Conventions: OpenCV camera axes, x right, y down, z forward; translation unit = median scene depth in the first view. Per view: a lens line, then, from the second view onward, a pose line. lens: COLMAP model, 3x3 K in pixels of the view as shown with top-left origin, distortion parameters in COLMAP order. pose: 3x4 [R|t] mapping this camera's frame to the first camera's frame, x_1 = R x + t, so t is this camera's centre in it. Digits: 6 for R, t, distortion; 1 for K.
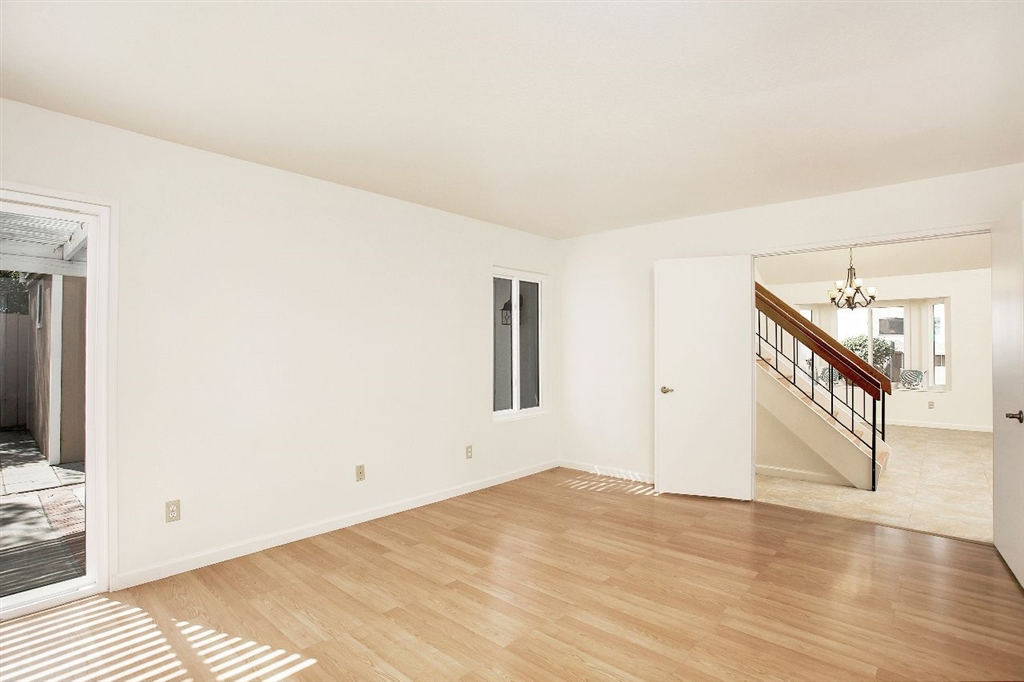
lens RADIAL K [[498.8, 0, 516.5], [0, 498.8, 337.5], [0, 0, 1]] dist [-0.040299, 0.021538]
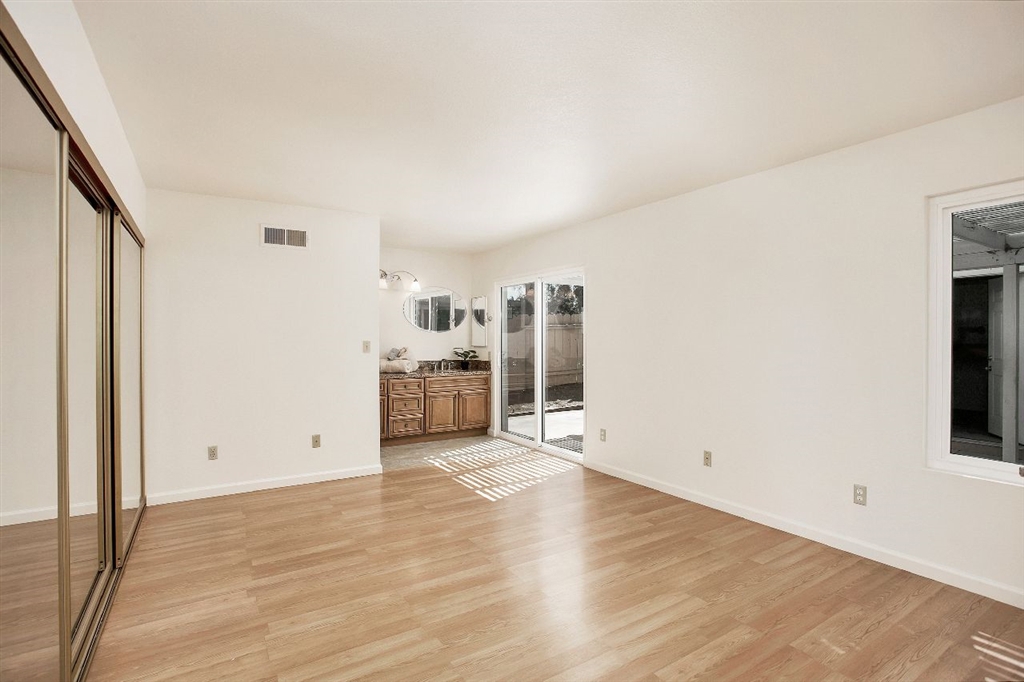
lens RADIAL K [[498.8, 0, 516.5], [0, 498.8, 337.5], [0, 0, 1]] dist [-0.040299, 0.021538]
pose [[-0.278981, -0.009763, -0.960247, 0.906720], [0.022279, 0.999613, -0.016637, 0.029576], [0.960038, -0.026035, -0.278656, 1.028032]]
